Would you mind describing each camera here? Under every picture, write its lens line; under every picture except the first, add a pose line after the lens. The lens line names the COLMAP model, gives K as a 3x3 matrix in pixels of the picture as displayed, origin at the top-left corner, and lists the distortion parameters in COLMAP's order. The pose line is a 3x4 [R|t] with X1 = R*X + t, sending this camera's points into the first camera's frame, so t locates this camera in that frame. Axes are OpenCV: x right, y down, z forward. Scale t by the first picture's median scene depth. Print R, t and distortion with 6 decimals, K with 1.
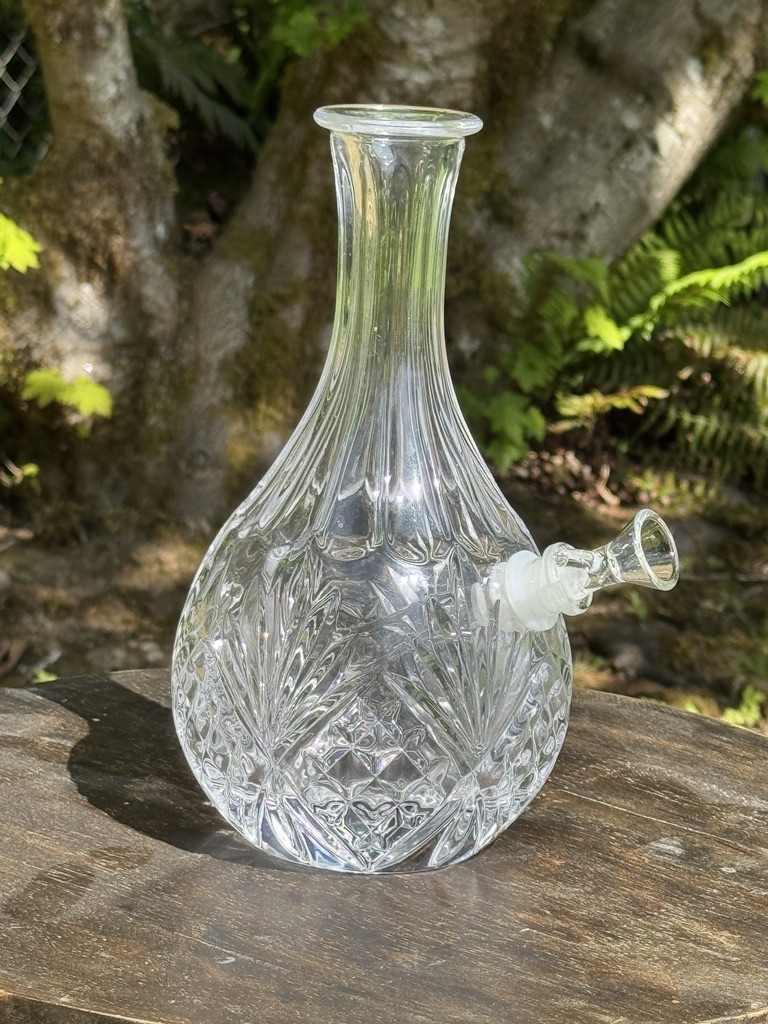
lens RADIAL K [[3019.1, 0, 384.0], [0, 3019.1, 512.0], [0, 0, 1]] dist [-0.027604, 1.518969]
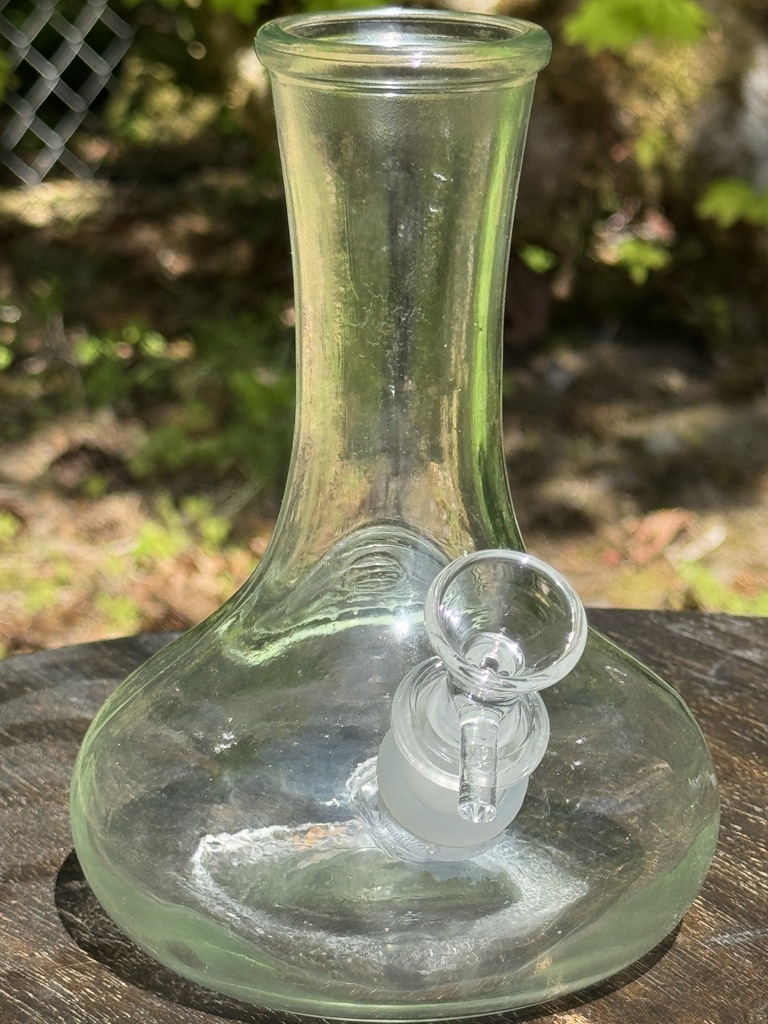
lens RADIAL K [[3353.9, 0, 369.1], [0, 3353.9, 511.6], [0, 0, 1]] dist [0.185438, 1.693889]
pose [[0.963508, 0.023109, -0.266680, 0.036624], [-0.010698, 0.998795, 0.047896, -0.000623], [0.267466, -0.043295, 0.962594, 0.116115]]
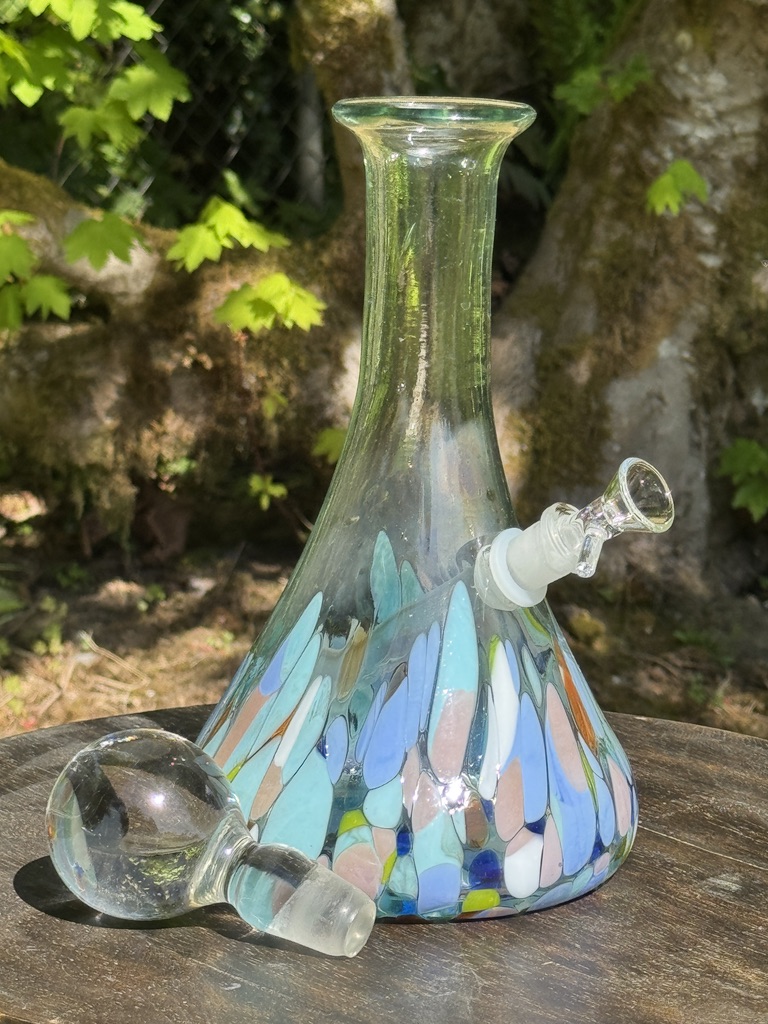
lens RADIAL K [[2969.3, 0, 366.2], [0, 2969.3, 494.4], [0, 0, 1]] dist [0.041824, 0.804491]
pose [[0.991229, -0.001665, -0.132145, 0.031322], [-0.002042, 0.999608, -0.027915, 0.003856], [0.132140, 0.027940, 0.990837, 0.009981]]
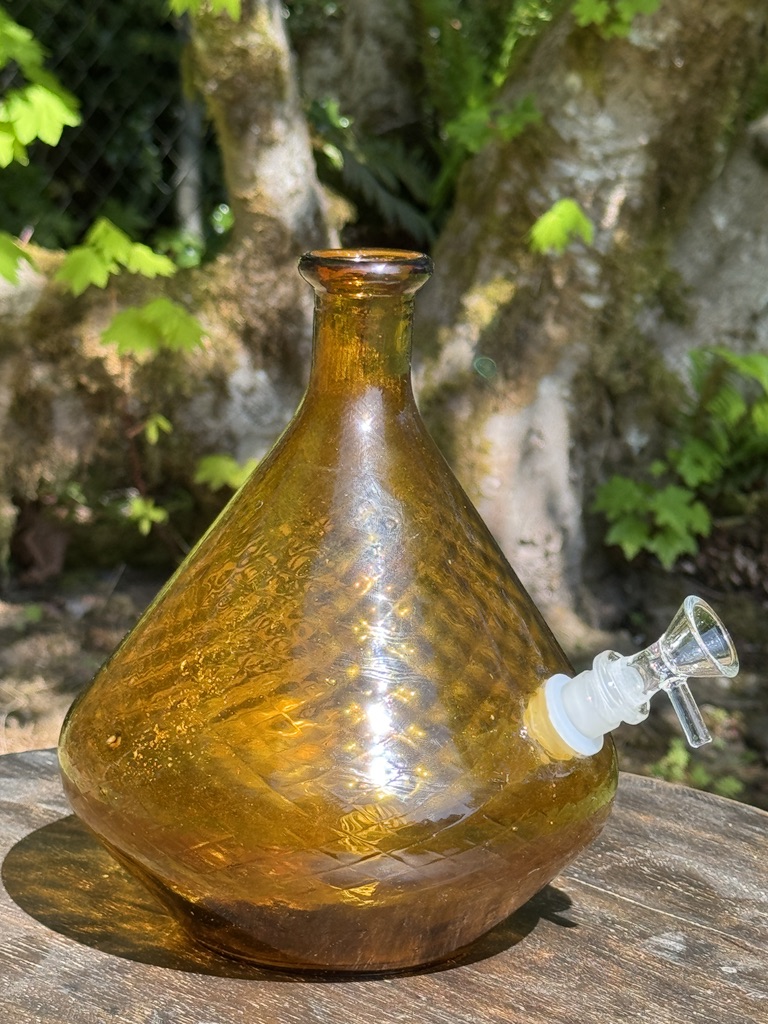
lens RADIAL K [[2885.5, 0, 398.6], [0, 2885.5, 510.7], [0, 0, 1]] dist [0.163573, -0.764523]
pose [[0.997055, 0.024323, -0.072736, 0.021380], [-0.026745, 0.999114, -0.032504, 0.002512], [0.071881, 0.034354, 0.996821, 0.027340]]
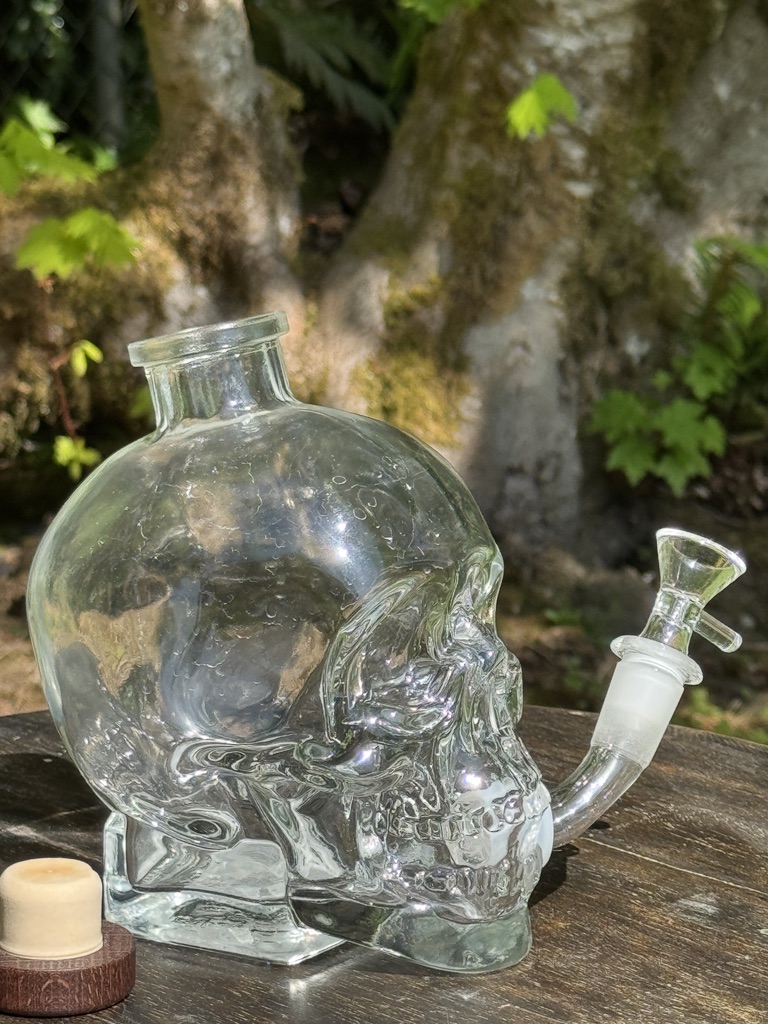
lens RADIAL K [[3339.8, 0, 384.0], [0, 3339.8, 512.0], [0, 0, 1]] dist [0.133512, -0.669888]
pose [[0.997630, -0.015958, -0.066937, 0.020896], [0.015186, 0.999812, -0.012025, 0.003767], [0.067116, 0.010980, 0.997685, 0.022205]]
